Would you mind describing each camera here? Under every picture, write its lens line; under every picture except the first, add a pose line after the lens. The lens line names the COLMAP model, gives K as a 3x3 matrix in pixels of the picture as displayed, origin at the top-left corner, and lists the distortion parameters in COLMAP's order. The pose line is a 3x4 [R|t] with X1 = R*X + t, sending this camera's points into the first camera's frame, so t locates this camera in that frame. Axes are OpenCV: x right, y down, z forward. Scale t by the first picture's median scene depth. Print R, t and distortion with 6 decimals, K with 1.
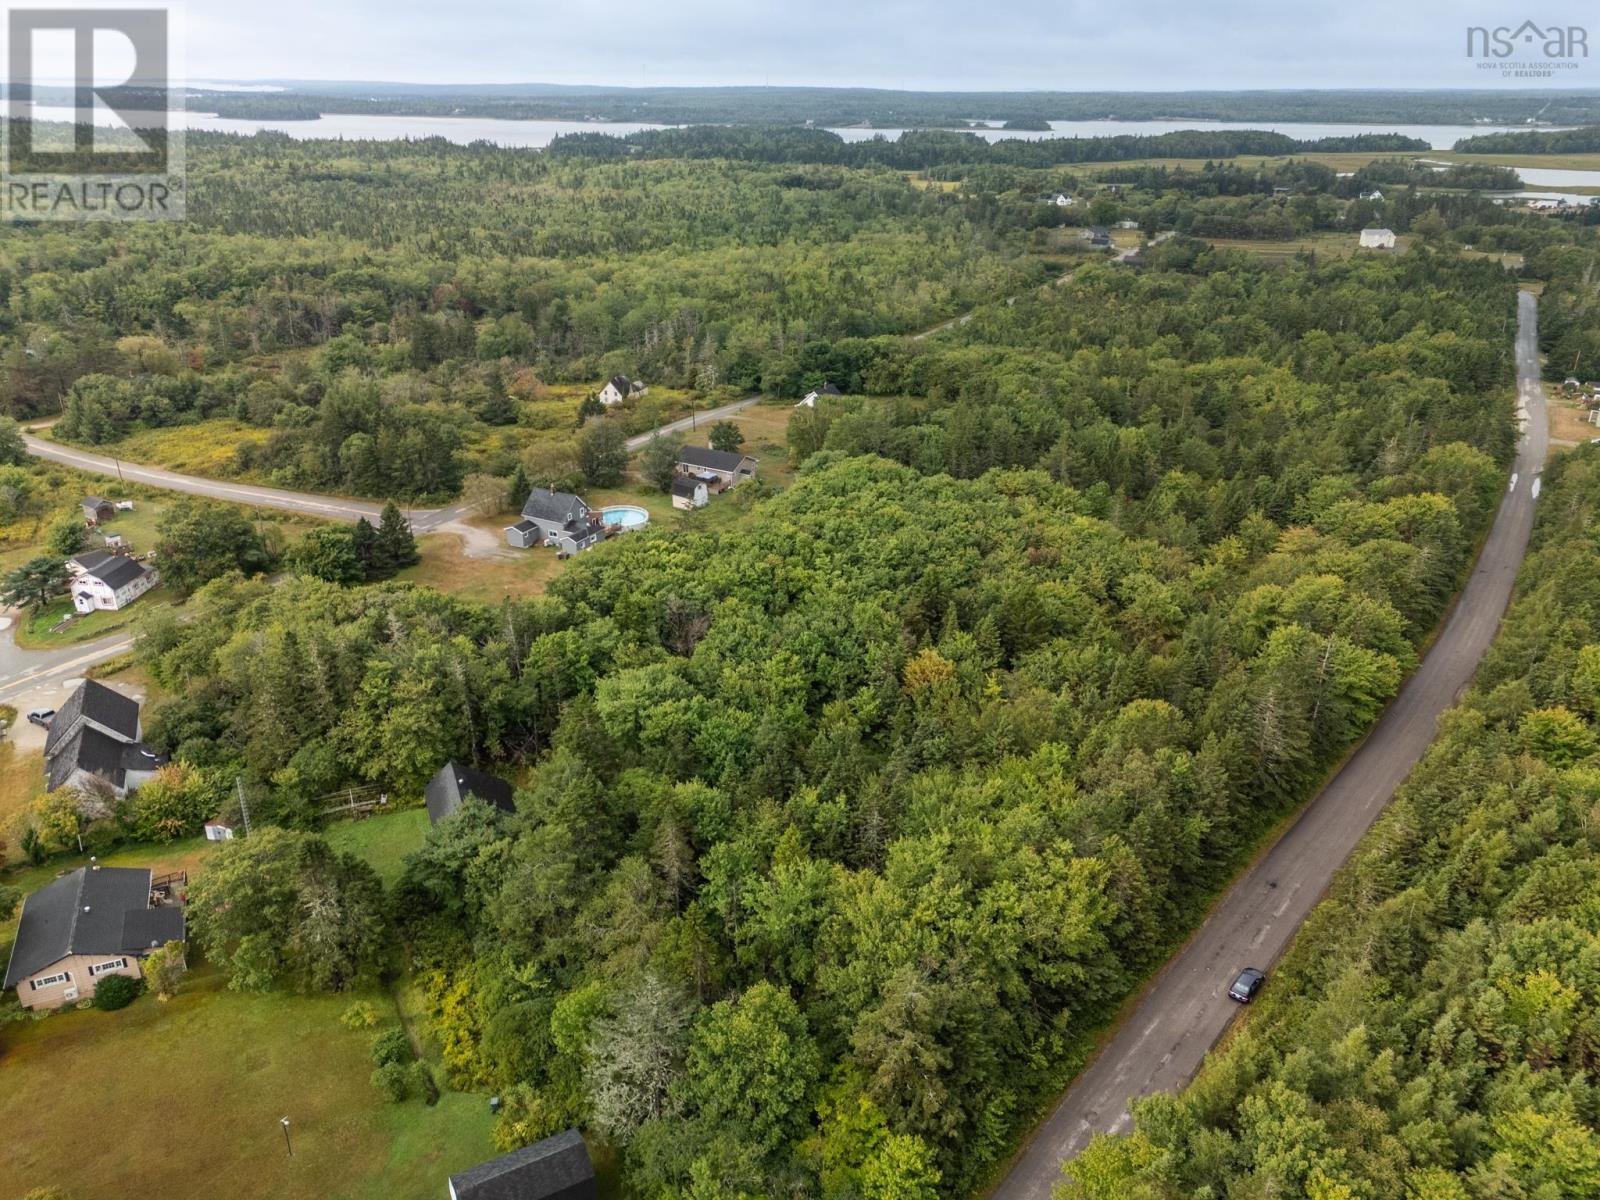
lens RADIAL K [[1174.3, 0, 801.2], [0, 1174.3, 602.0], [0, 0, 1]] dist [0.079414, -0.063080]
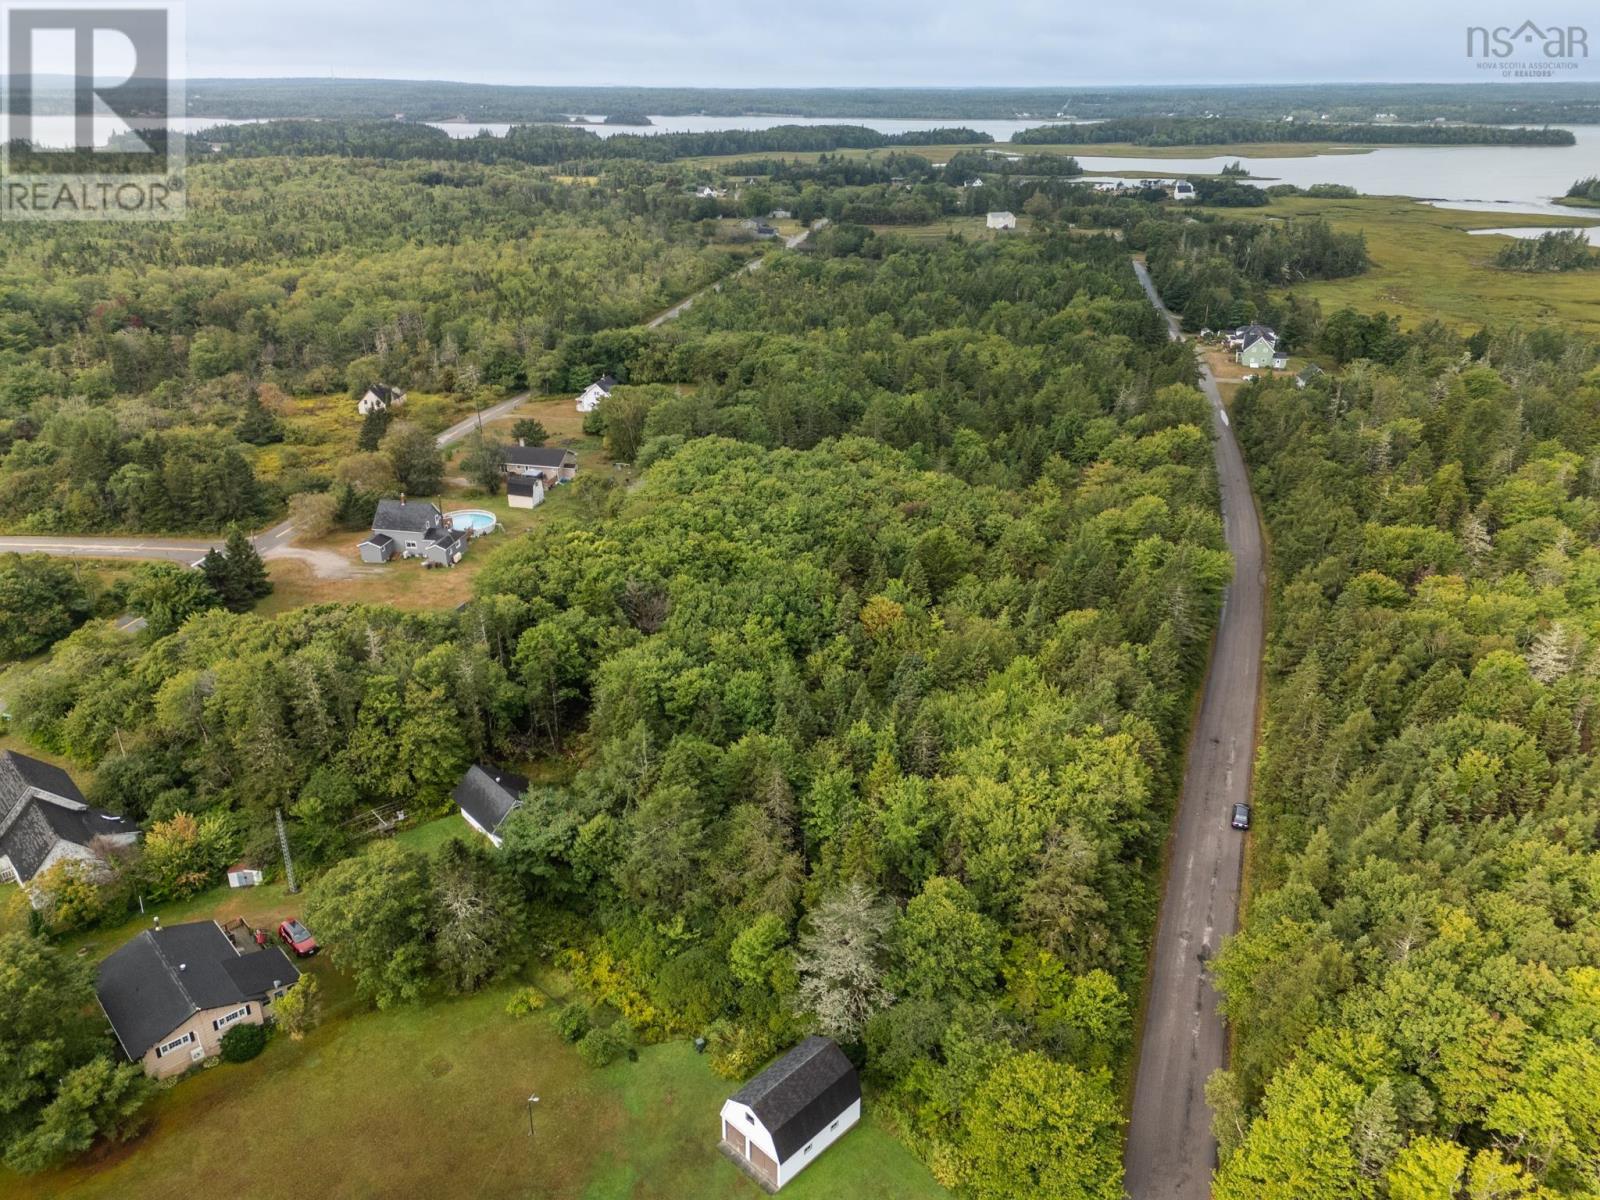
lens RADIAL K [[1174.3, 0, 802.8], [0, 1174.3, 598.1], [0, 0, 1]] dist [0.079414, -0.063080]
pose [[0.947026, -0.129797, 0.293758, -0.203767], [0.129551, 0.991363, 0.020382, 0.007858], [-0.293866, 0.018754, 0.955663, -0.022217]]
